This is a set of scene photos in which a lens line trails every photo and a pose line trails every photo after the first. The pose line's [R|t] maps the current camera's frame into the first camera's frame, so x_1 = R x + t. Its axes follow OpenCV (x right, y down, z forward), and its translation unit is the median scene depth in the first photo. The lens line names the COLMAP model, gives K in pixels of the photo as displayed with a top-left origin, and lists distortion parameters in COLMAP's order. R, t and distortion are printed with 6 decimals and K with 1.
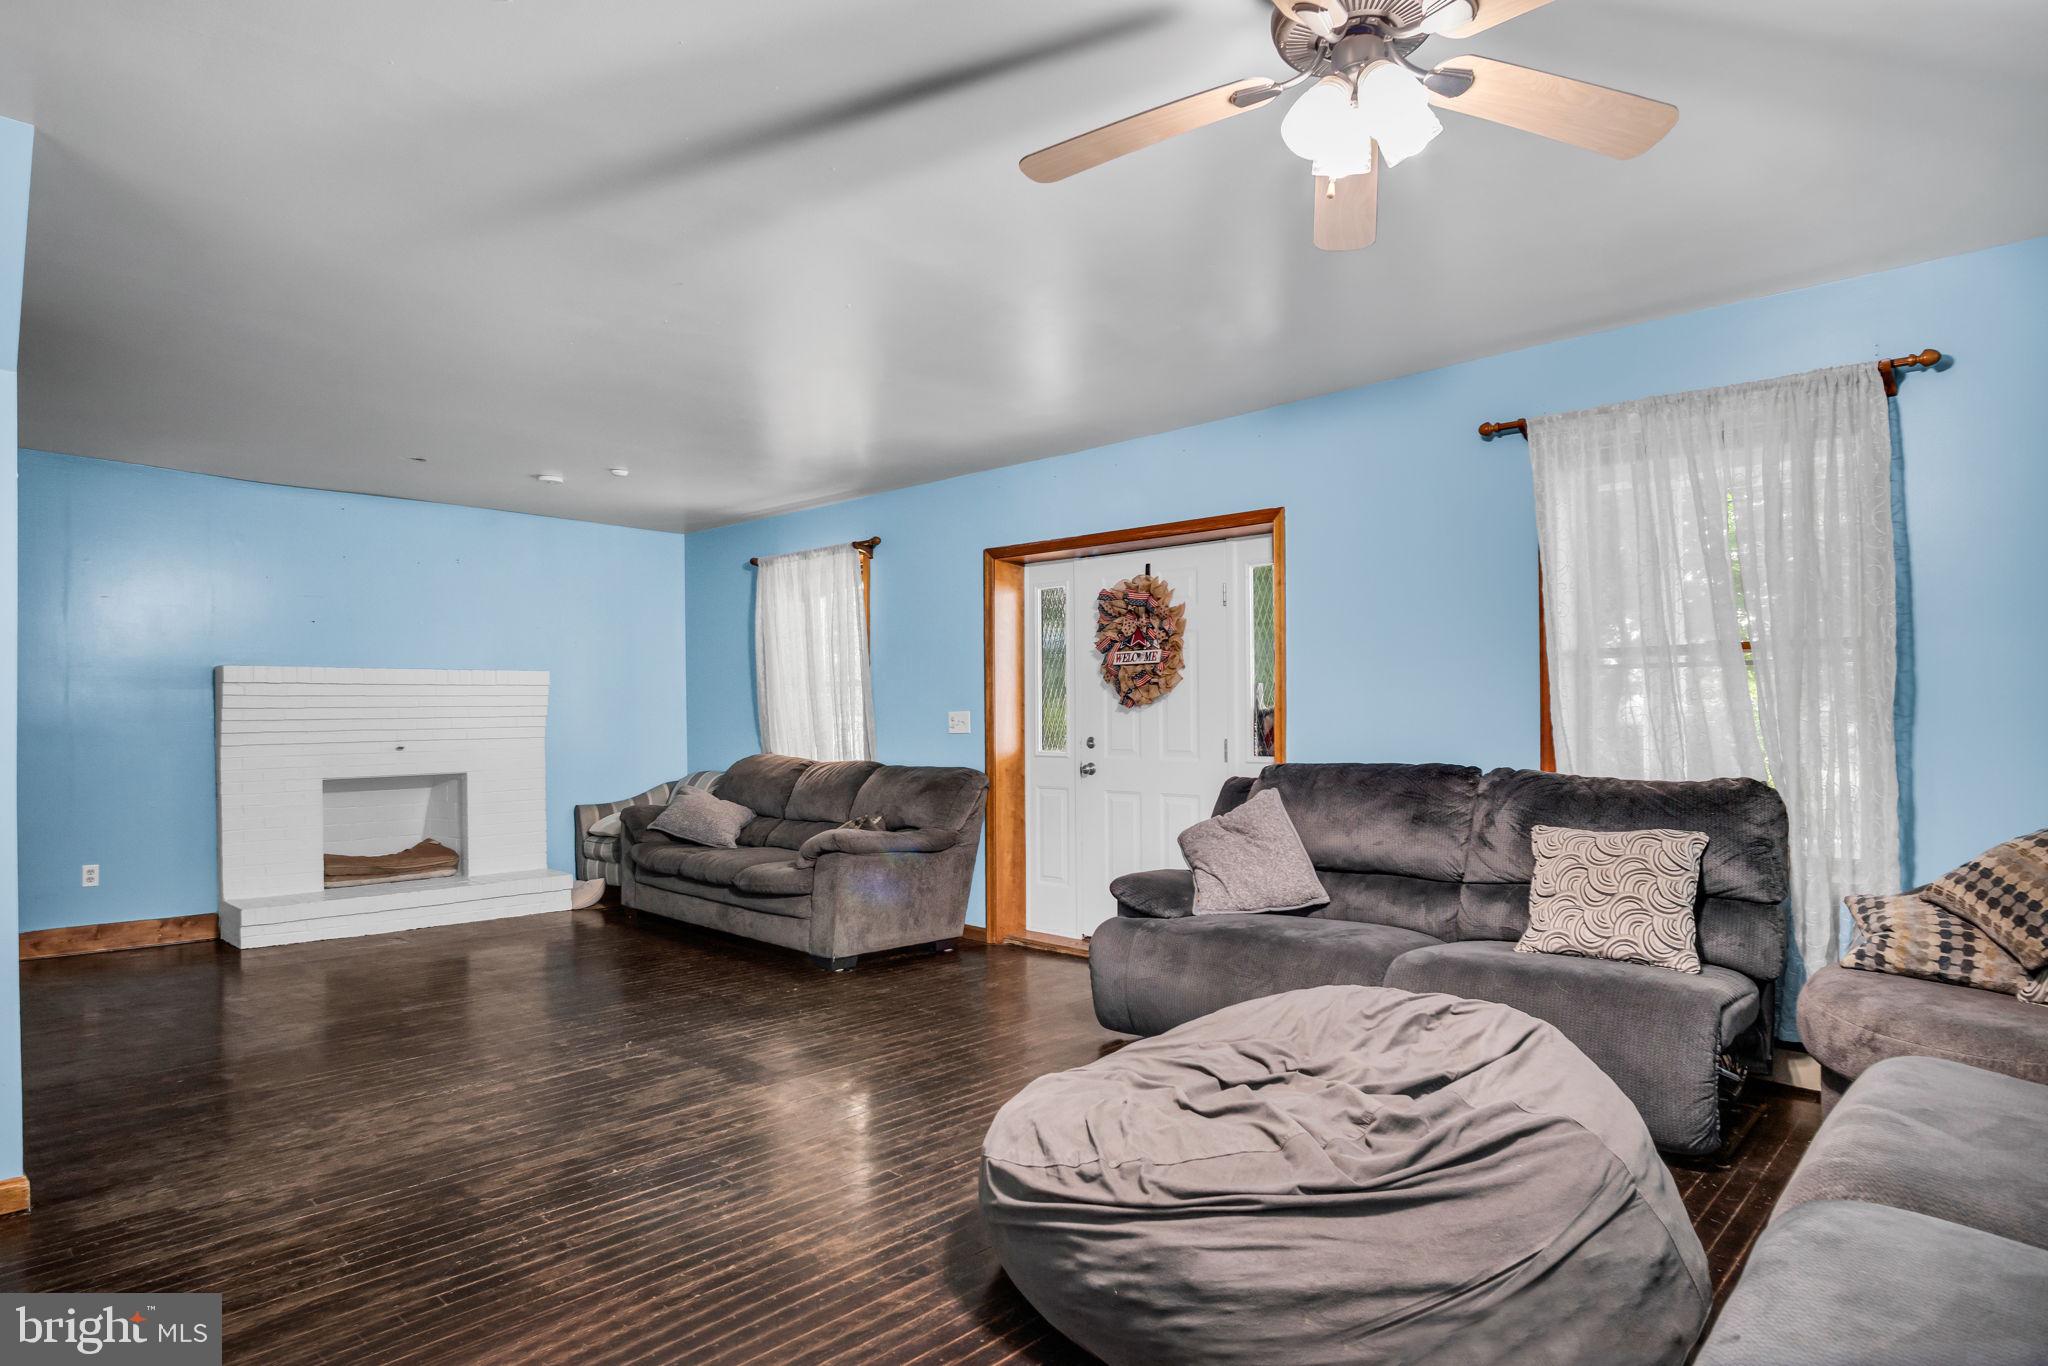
lens RADIAL K [[1115.8, 0, 1013.2], [0, 1115.8, 690.6], [0, 0, 1]] dist [-0.030194, -0.000166]
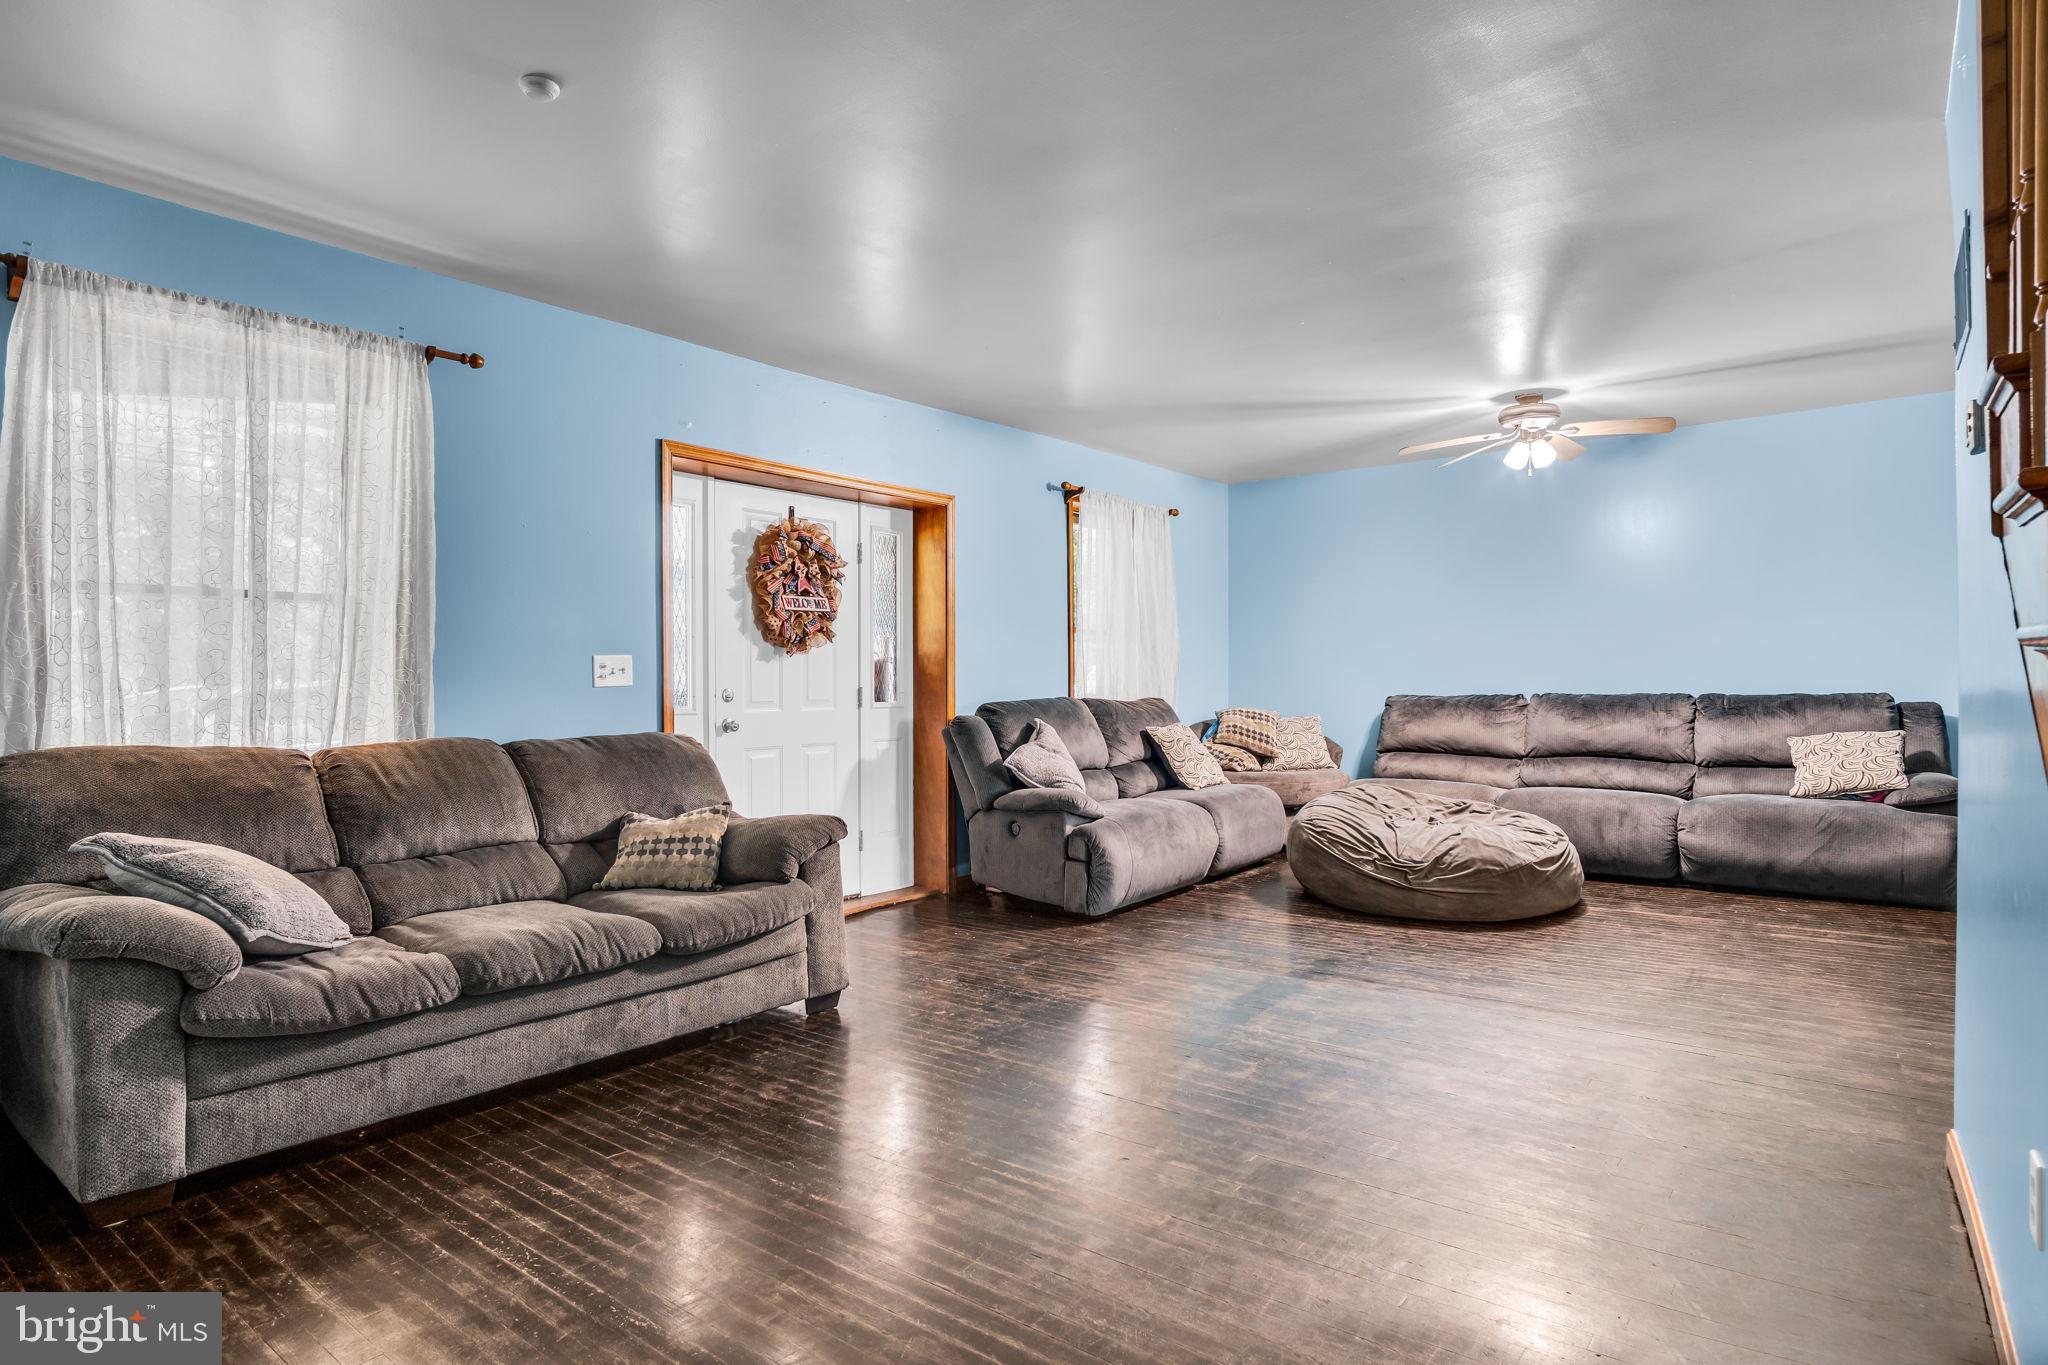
lens RADIAL K [[1115.8, 0, 1013.2], [0, 1115.8, 690.1], [0, 0, 1]] dist [-0.030194, -0.000166]
pose [[-0.079005, -0.005807, 0.996857, -0.842600], [-0.013822, 0.999893, 0.004729, 0.037424], [-0.996778, -0.013405, -0.079077, 0.888550]]
